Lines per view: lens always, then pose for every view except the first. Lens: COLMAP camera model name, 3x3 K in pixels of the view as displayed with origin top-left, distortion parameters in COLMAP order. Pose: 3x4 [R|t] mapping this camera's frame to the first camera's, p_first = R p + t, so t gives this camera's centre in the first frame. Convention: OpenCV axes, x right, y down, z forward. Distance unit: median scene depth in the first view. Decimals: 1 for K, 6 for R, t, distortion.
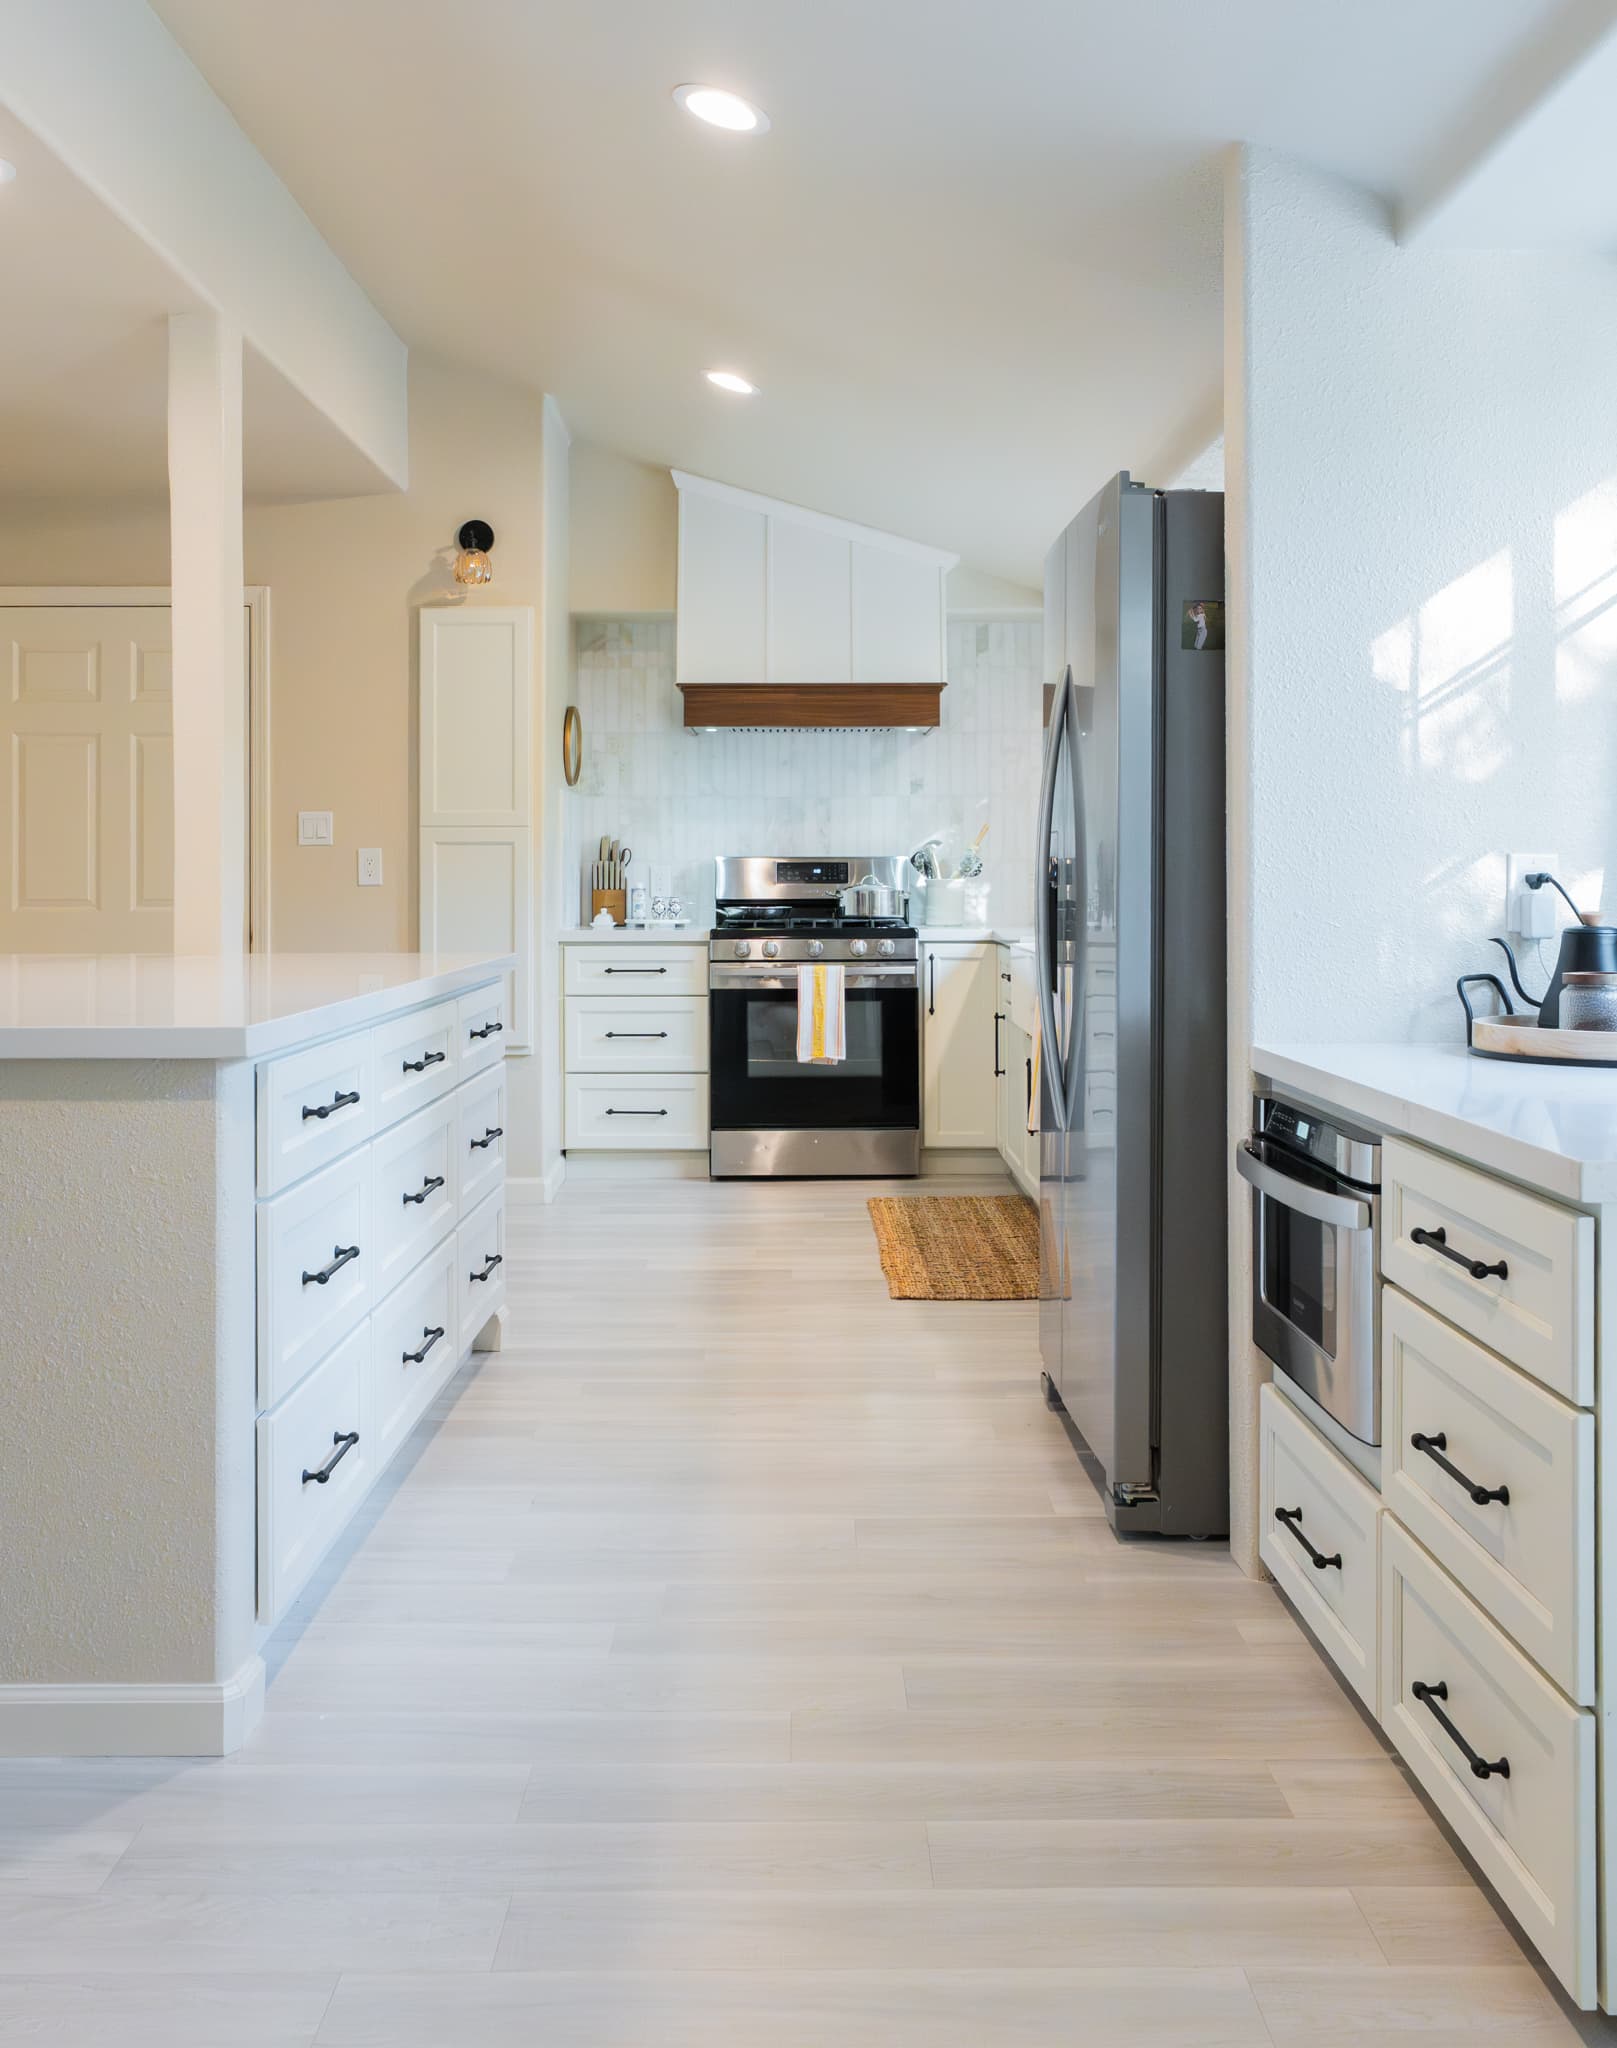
lens RADIAL K [[1942.8, 0, 794.6], [0, 1942.8, 868.1], [0, 0, 1]] dist [0.008736, 0.000000]
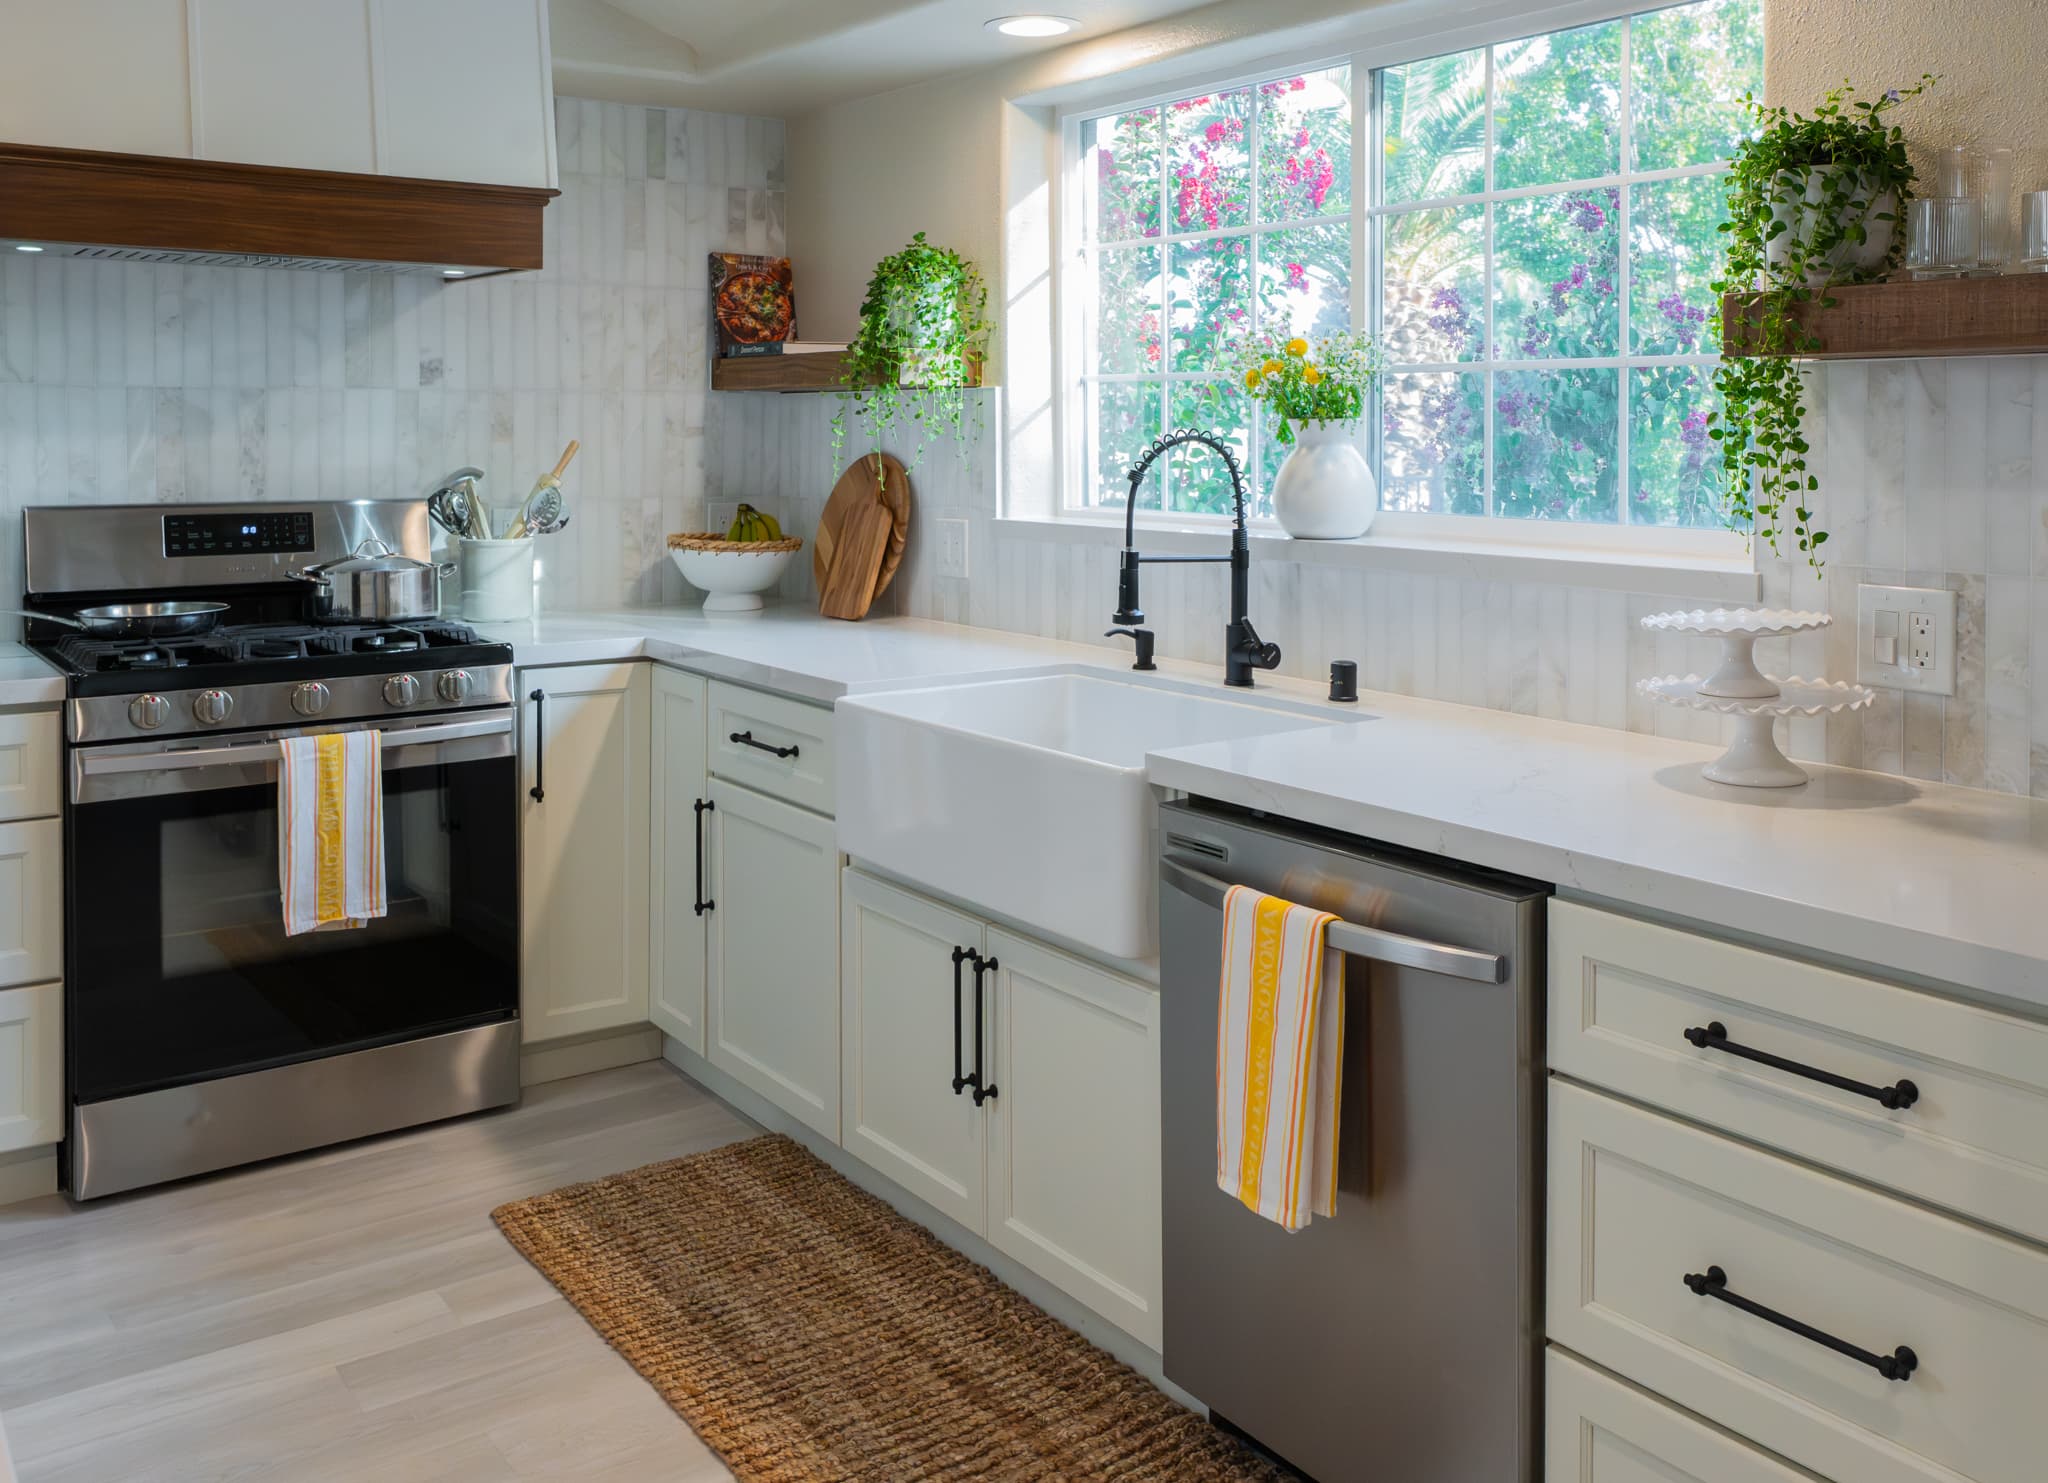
lens RADIAL K [[1846.1, 0, 1140.3], [0, 1846.1, 454.9], [0, 0, 1]] dist [-0.010828, 0.021210]
pose [[0.796038, -0.005367, 0.605223, -0.106249], [-0.005014, 0.999868, 0.015461, -0.029911], [-0.605226, -0.015342, 0.795906, 0.490082]]
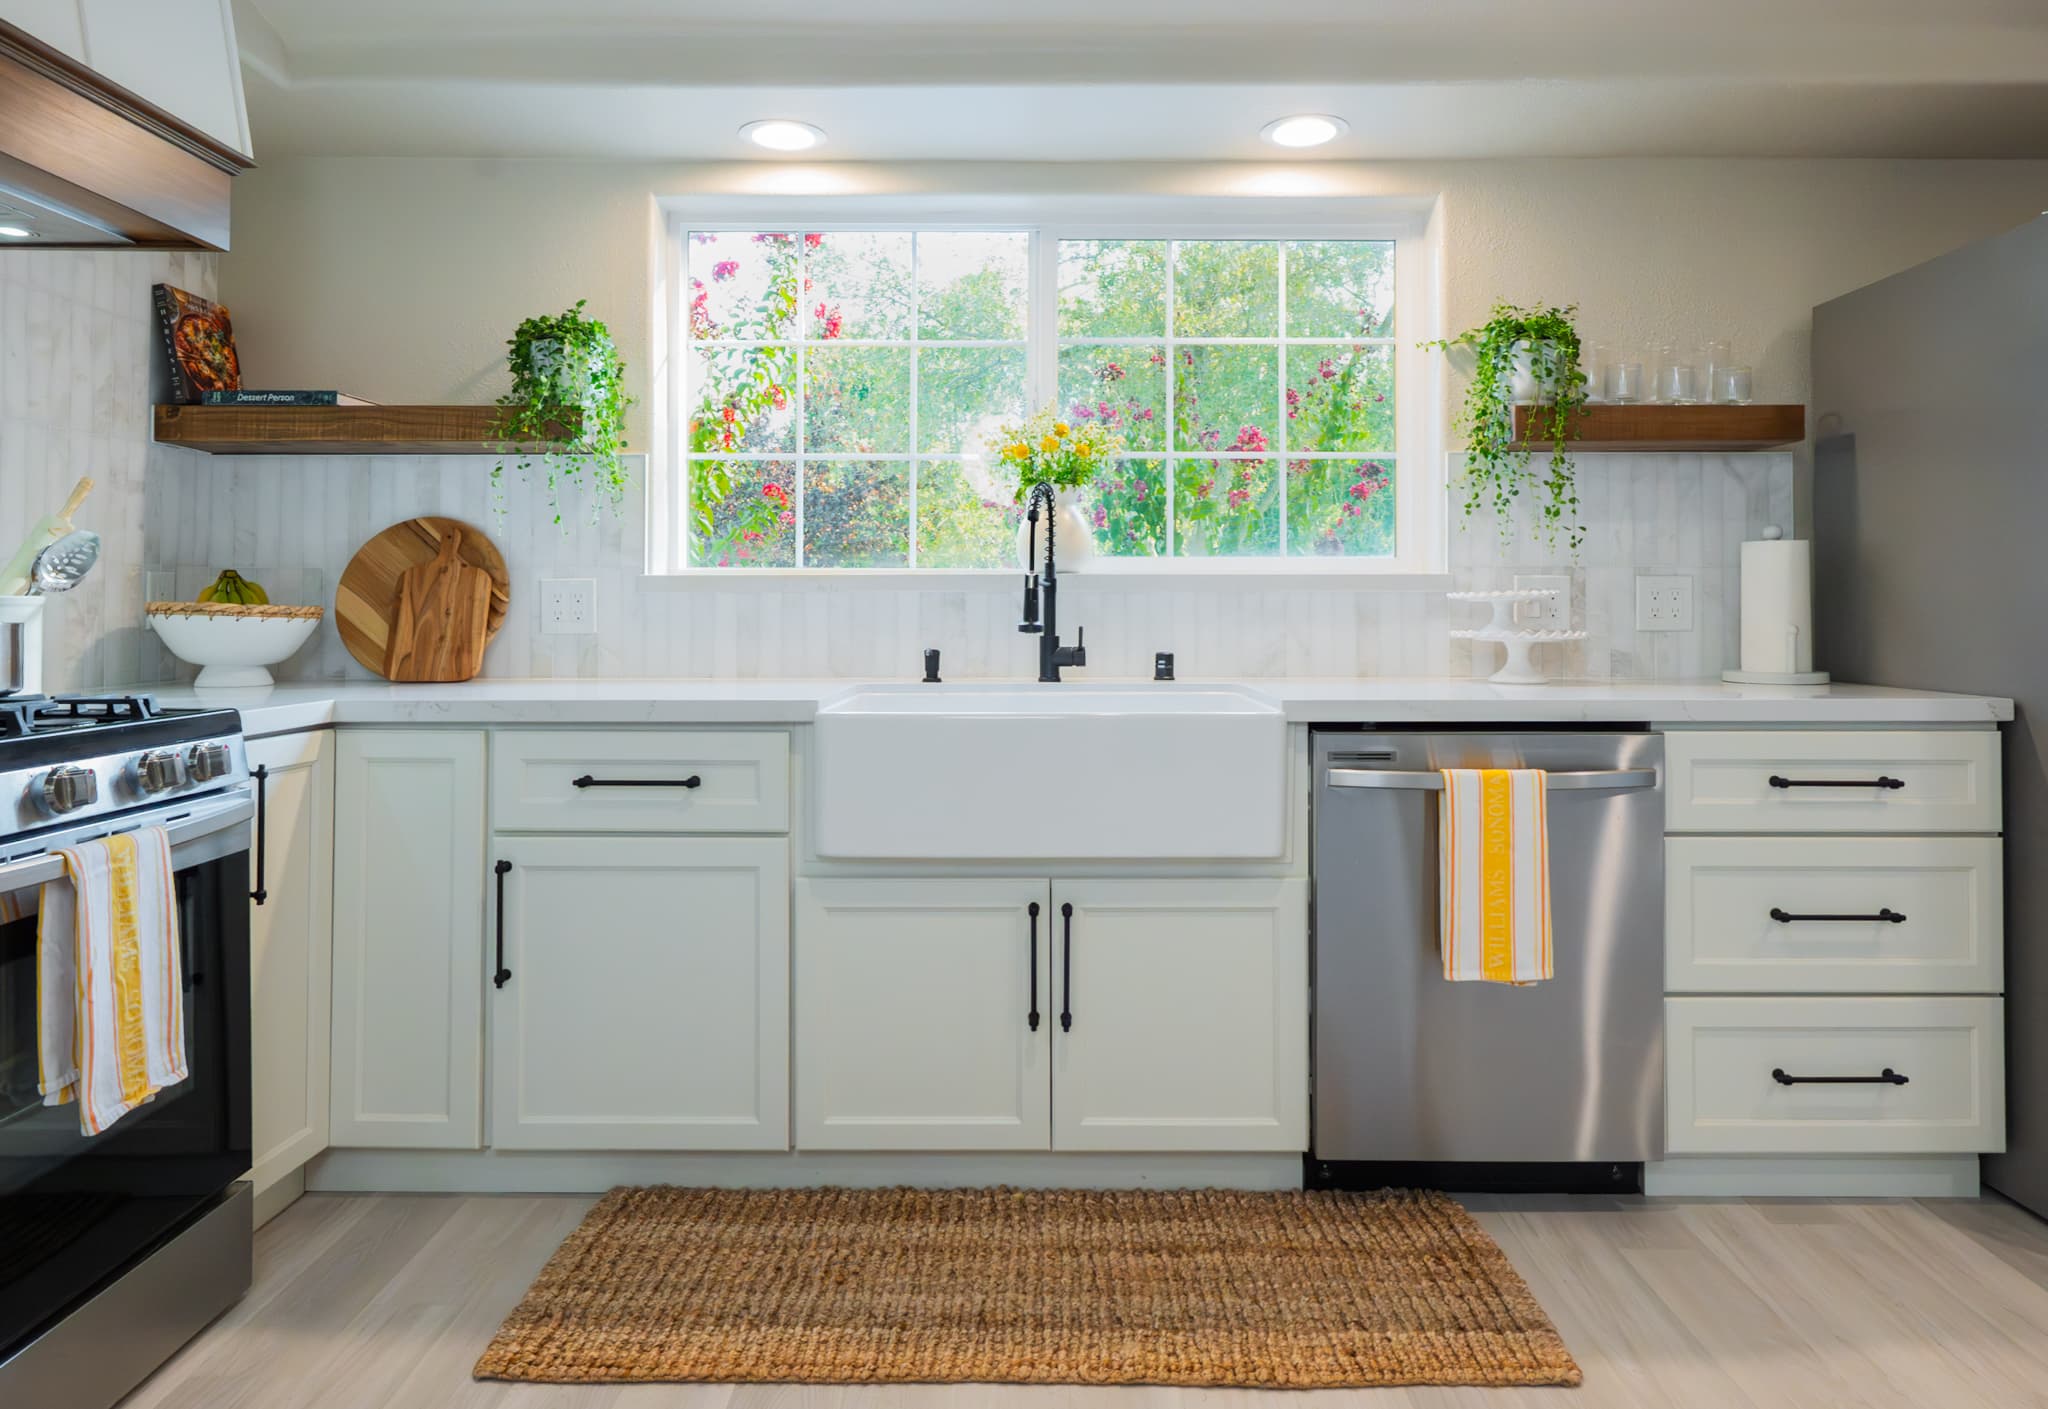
lens RADIAL K [[1240.5, 0, 1038.4], [0, 1240.5, 592.9], [0, 0, 1]] dist [0.003930, -0.003011]
pose [[0.011720, 0.014151, 0.999831, -0.207979], [-0.002138, 0.999898, -0.014127, 0.008834], [-0.999929, -0.001972, 0.011749, 0.819668]]
